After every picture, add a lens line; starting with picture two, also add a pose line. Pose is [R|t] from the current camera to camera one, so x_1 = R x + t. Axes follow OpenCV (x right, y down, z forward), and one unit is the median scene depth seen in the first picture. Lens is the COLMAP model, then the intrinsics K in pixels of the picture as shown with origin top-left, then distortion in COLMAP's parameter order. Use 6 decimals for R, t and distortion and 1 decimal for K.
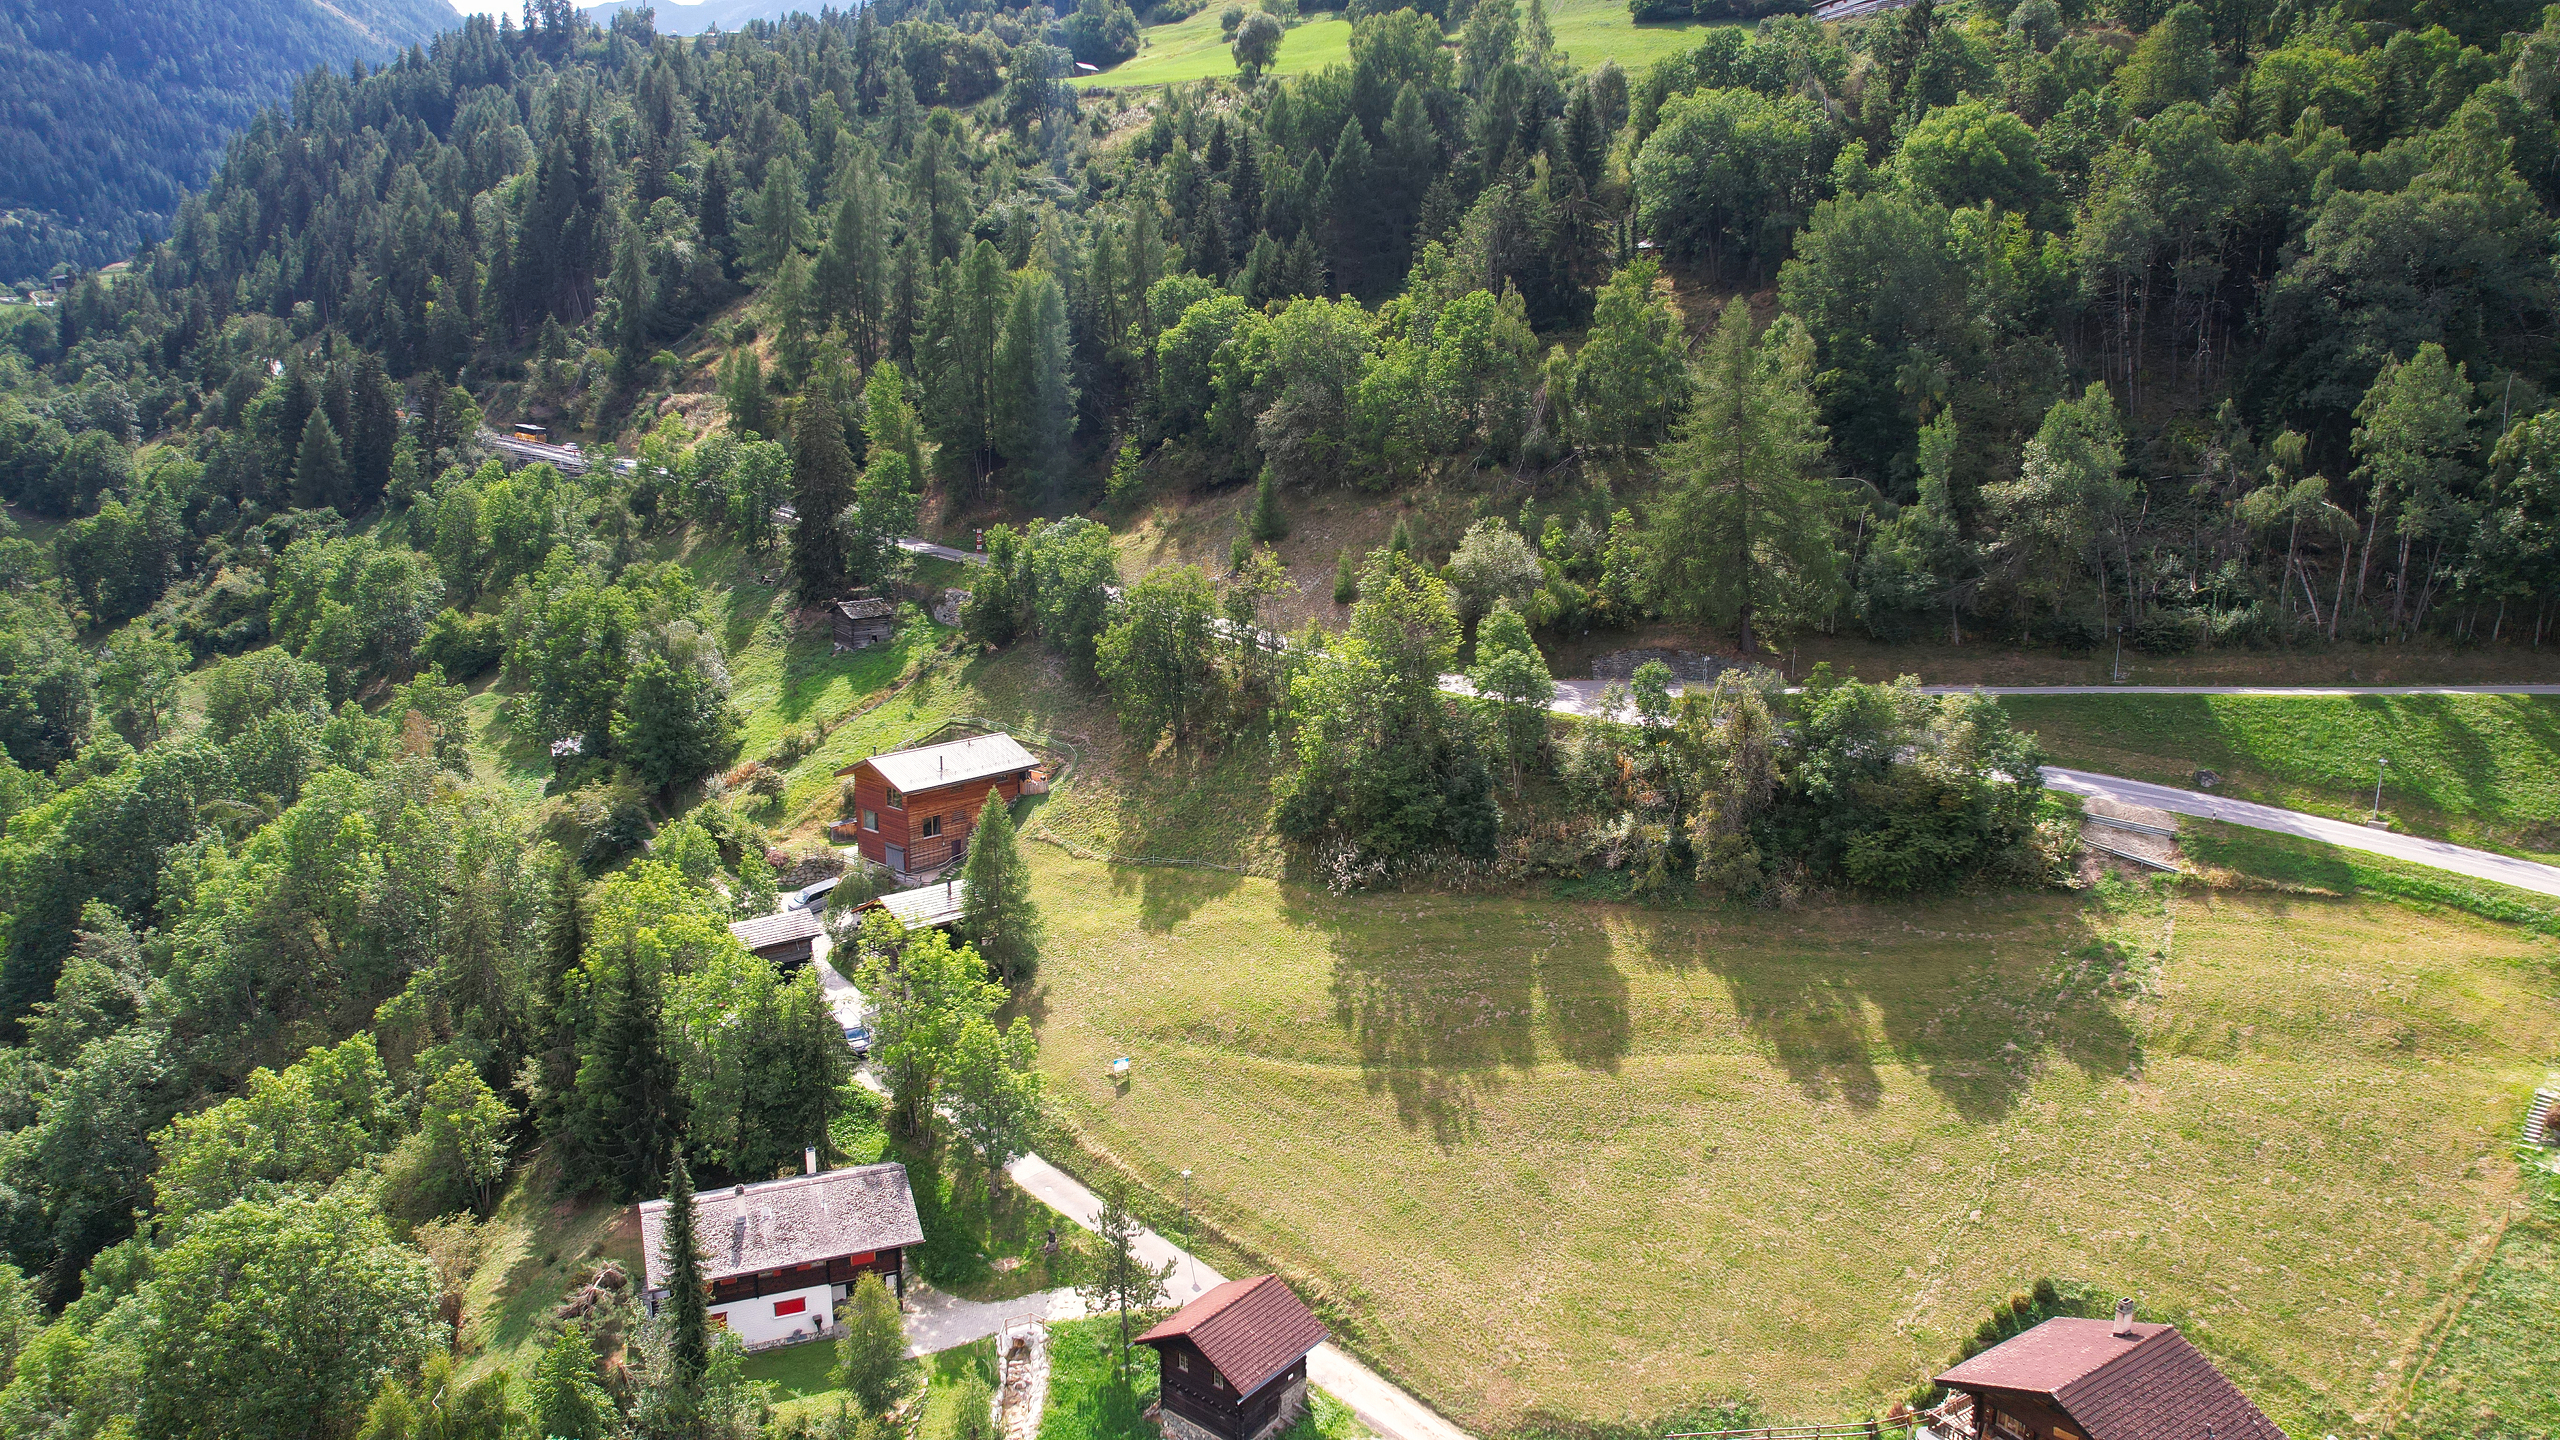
lens RADIAL K [[1630.3, 0, 1288.0], [0, 1630.3, 734.5], [0, 0, 1]] dist [-0.076192, 0.065435]
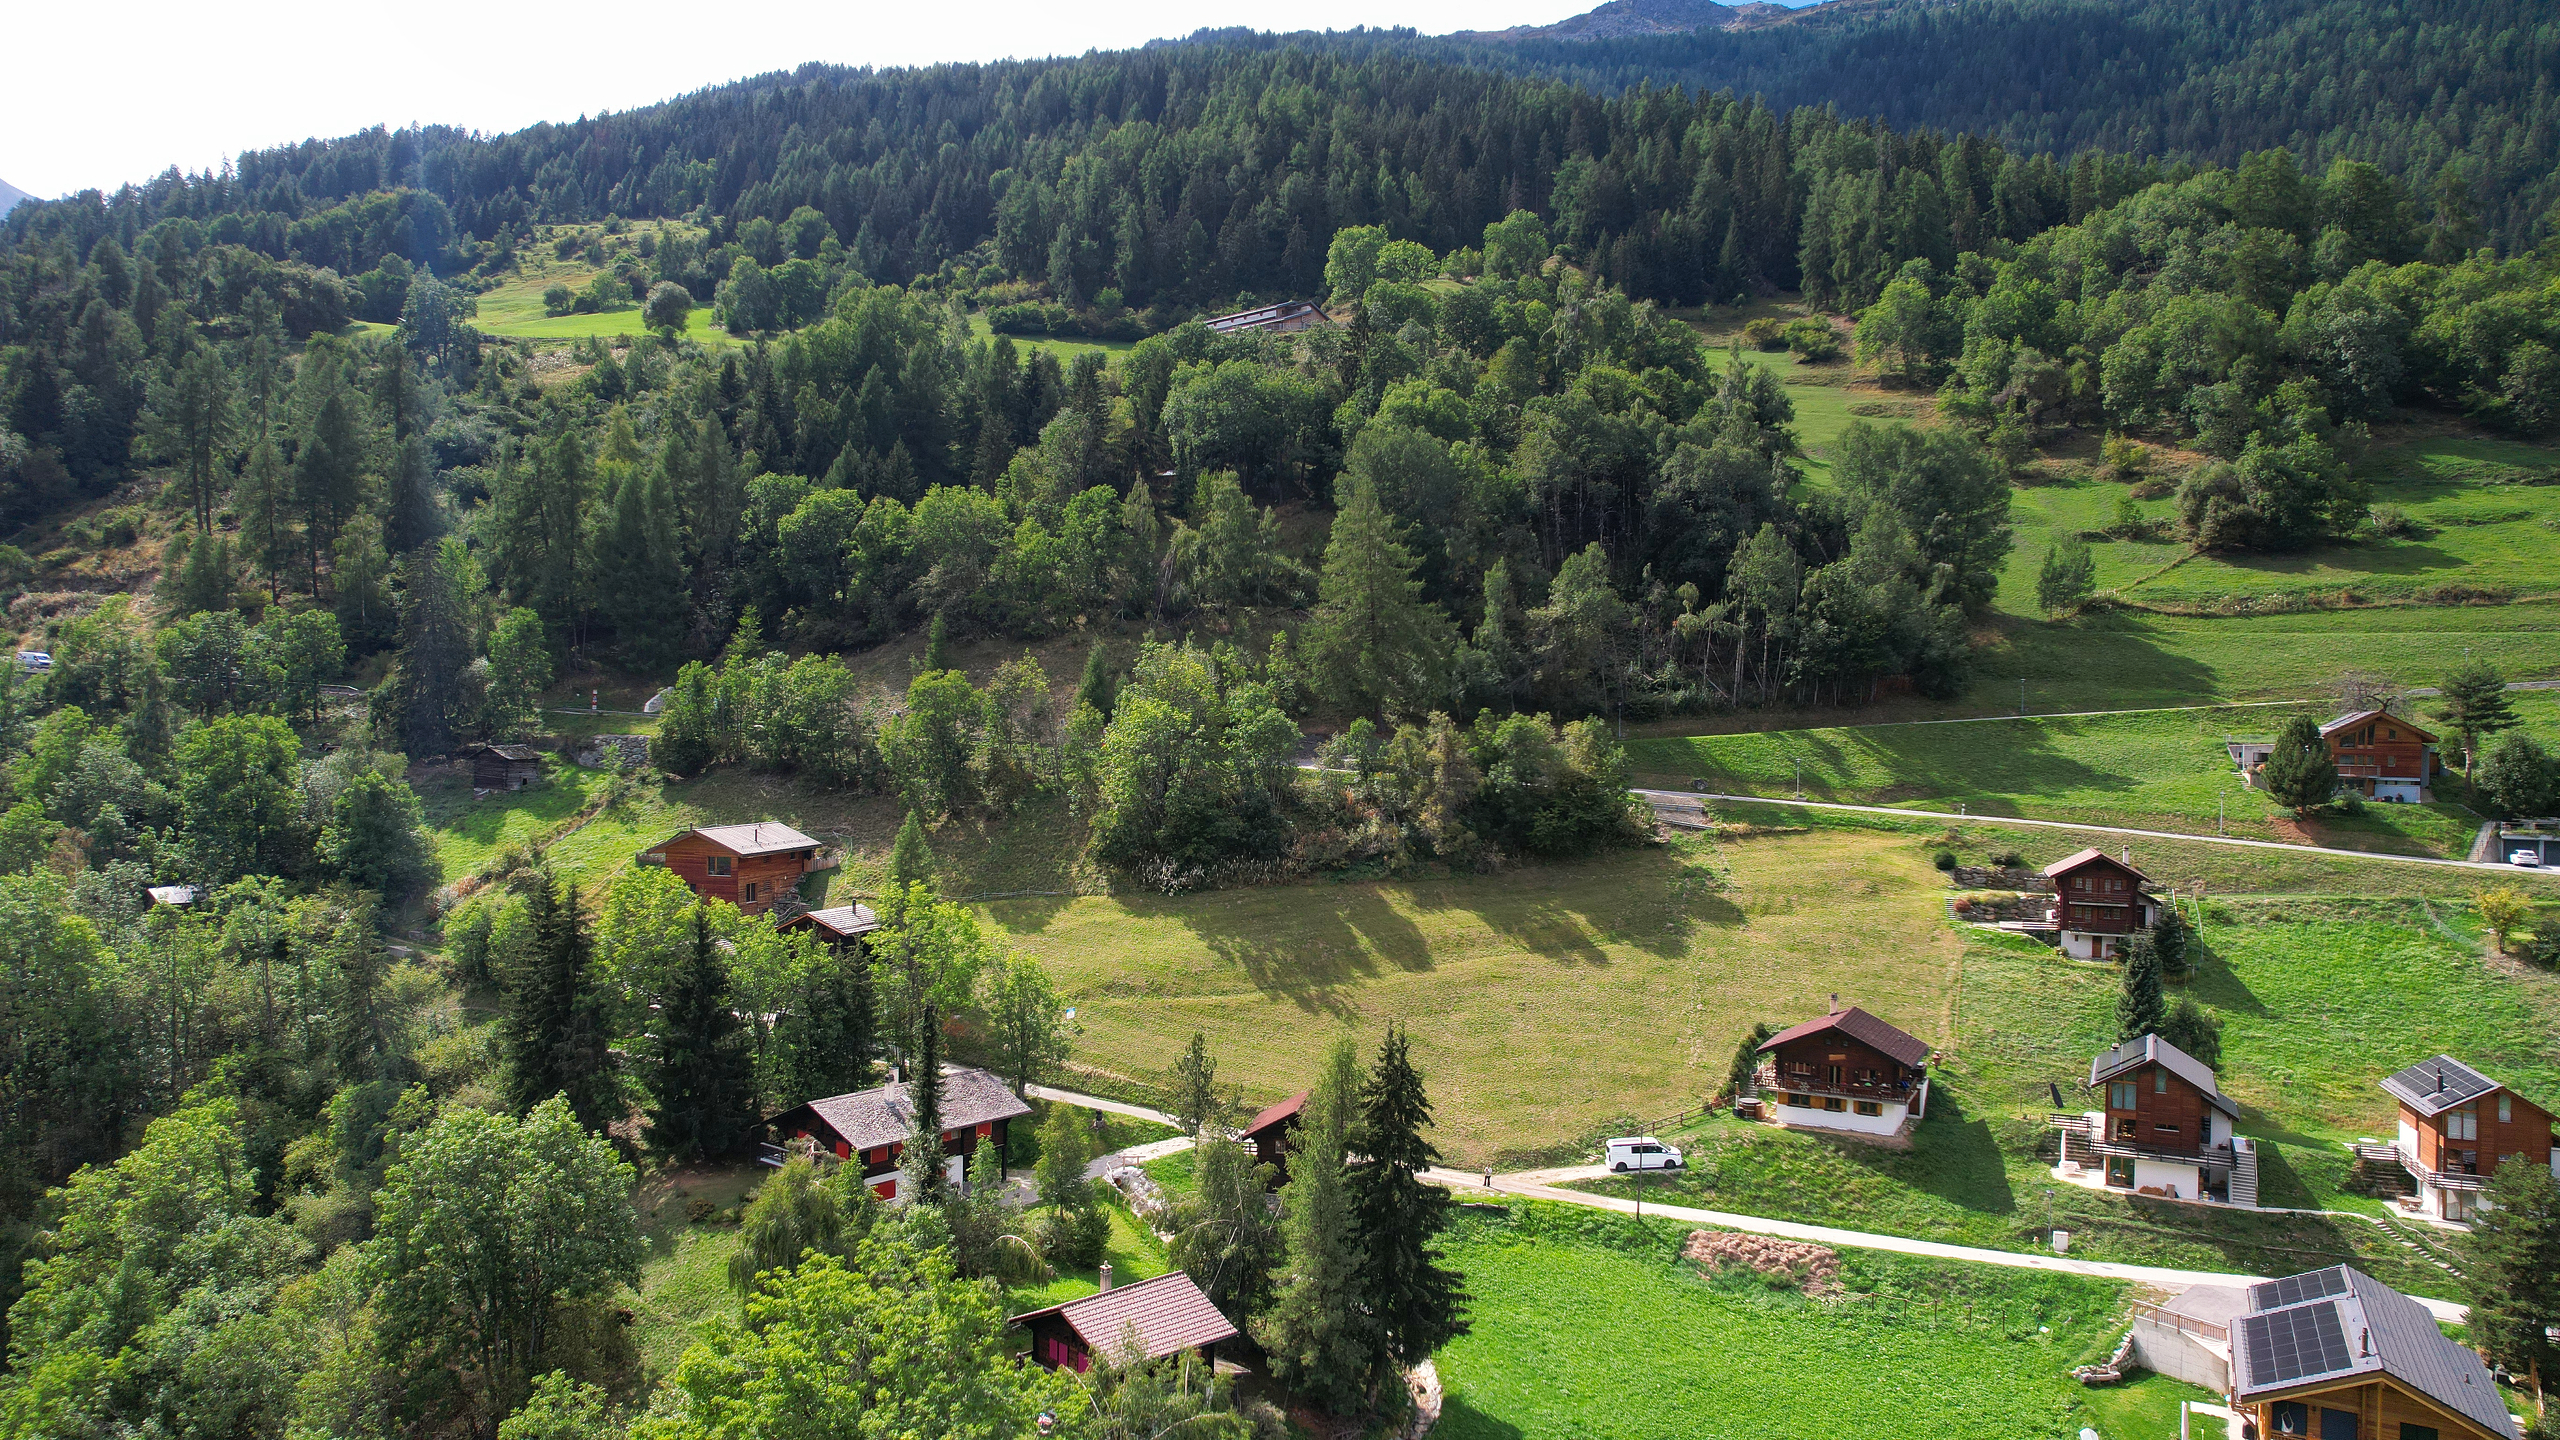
lens RADIAL K [[1630.3, 0, 1288.7], [0, 1630.3, 722.3], [0, 0, 1]] dist [-0.076192, 0.065435]
pose [[0.876859, 0.006757, 0.480700, -0.506215], [0.091872, 0.979118, -0.181348, 0.208190], [-0.471888, 0.203179, 0.857928, -0.158972]]
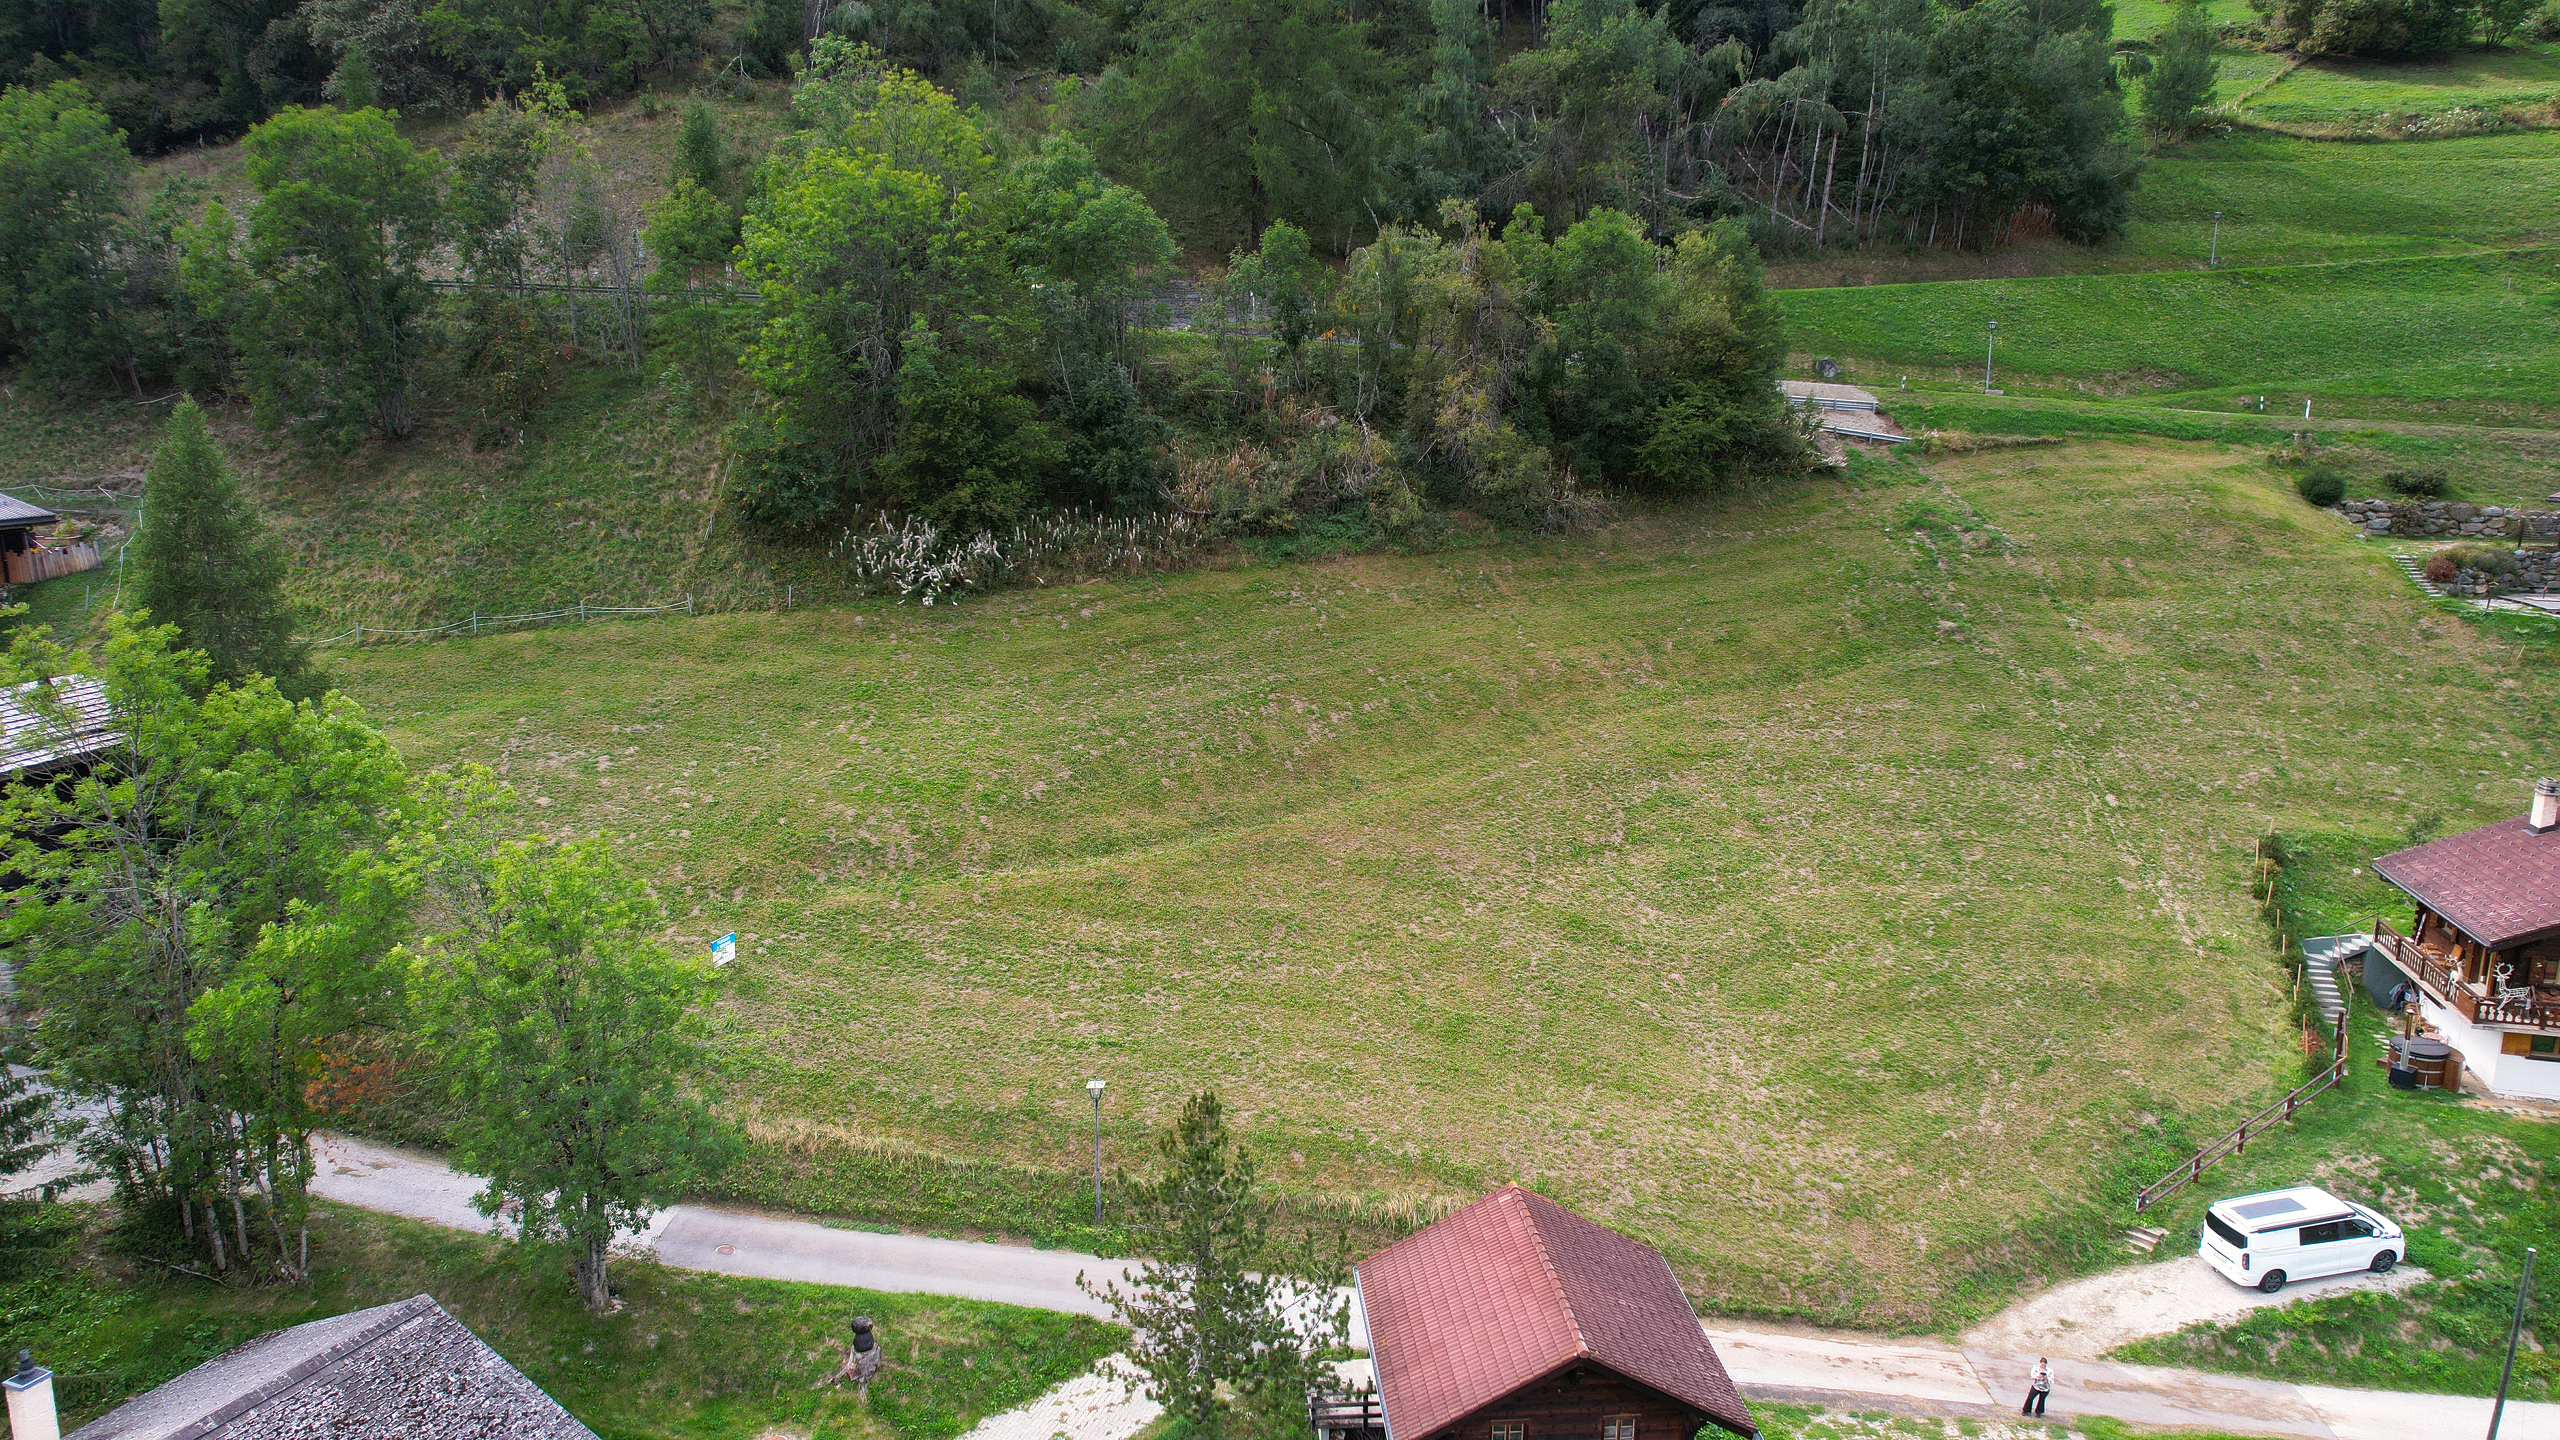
lens RADIAL K [[1630.3, 0, 1286.0], [0, 1630.3, 728.3], [0, 0, 1]] dist [-0.076192, 0.065435]
pose [[0.740286, -0.139684, 0.657621, -0.250001], [0.141517, 0.988637, 0.050688, 0.131701], [-0.657229, 0.055540, 0.751642, 0.519453]]
